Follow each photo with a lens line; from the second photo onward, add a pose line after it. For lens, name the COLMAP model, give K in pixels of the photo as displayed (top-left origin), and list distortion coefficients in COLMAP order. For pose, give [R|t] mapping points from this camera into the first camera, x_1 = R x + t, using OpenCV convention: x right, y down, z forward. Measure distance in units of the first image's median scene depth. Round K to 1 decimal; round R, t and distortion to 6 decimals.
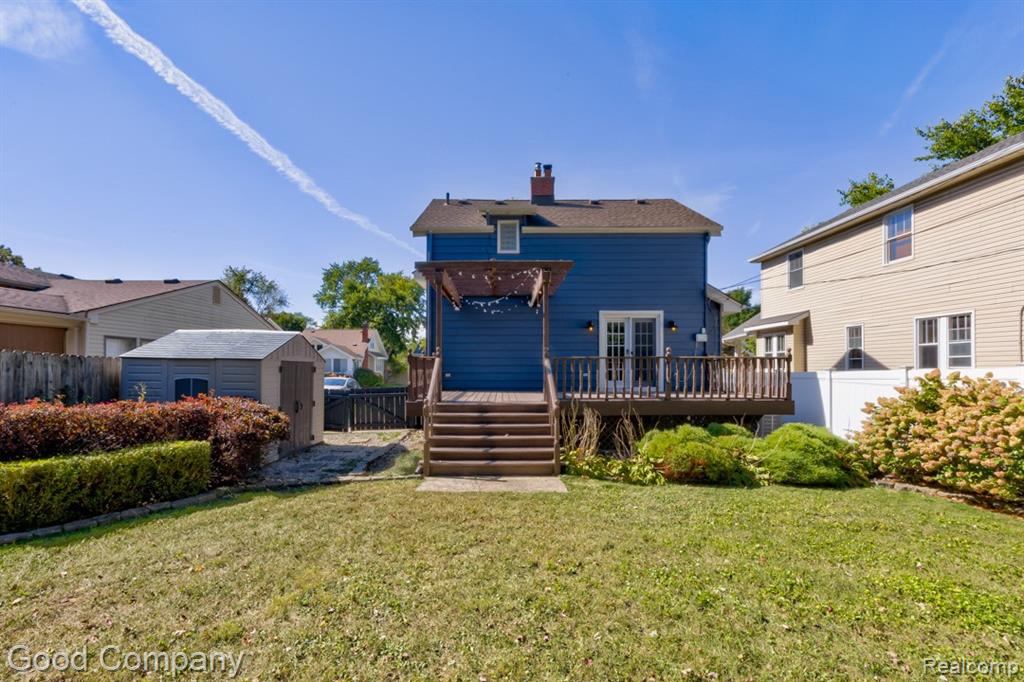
lens RADIAL K [[469.0, 0, 520.0], [0, 469.0, 354.6], [0, 0, 1]] dist [-0.015356, 0.003737]
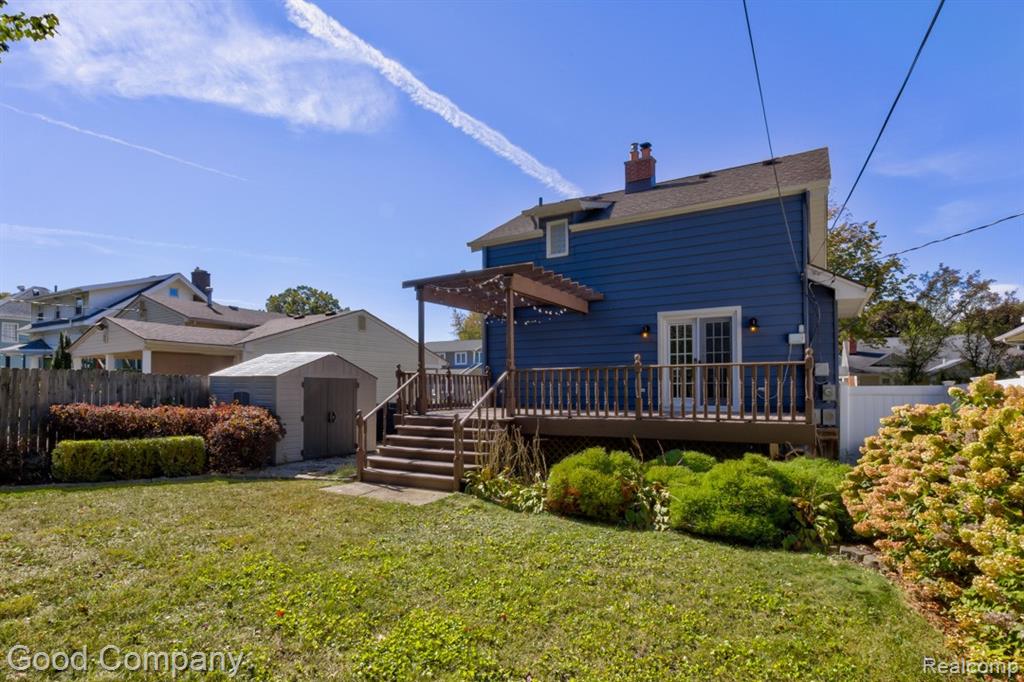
lens RADIAL K [[540.0, 0, 539.2], [0, 540.0, 367.2], [0, 0, 1]] dist [-0.032221, 0.001702]
pose [[0.862480, -0.022988, -0.505569, 0.467740], [0.019801, 0.999736, -0.011678, 0.010181], [0.505704, 0.000061, 0.862707, 0.077413]]
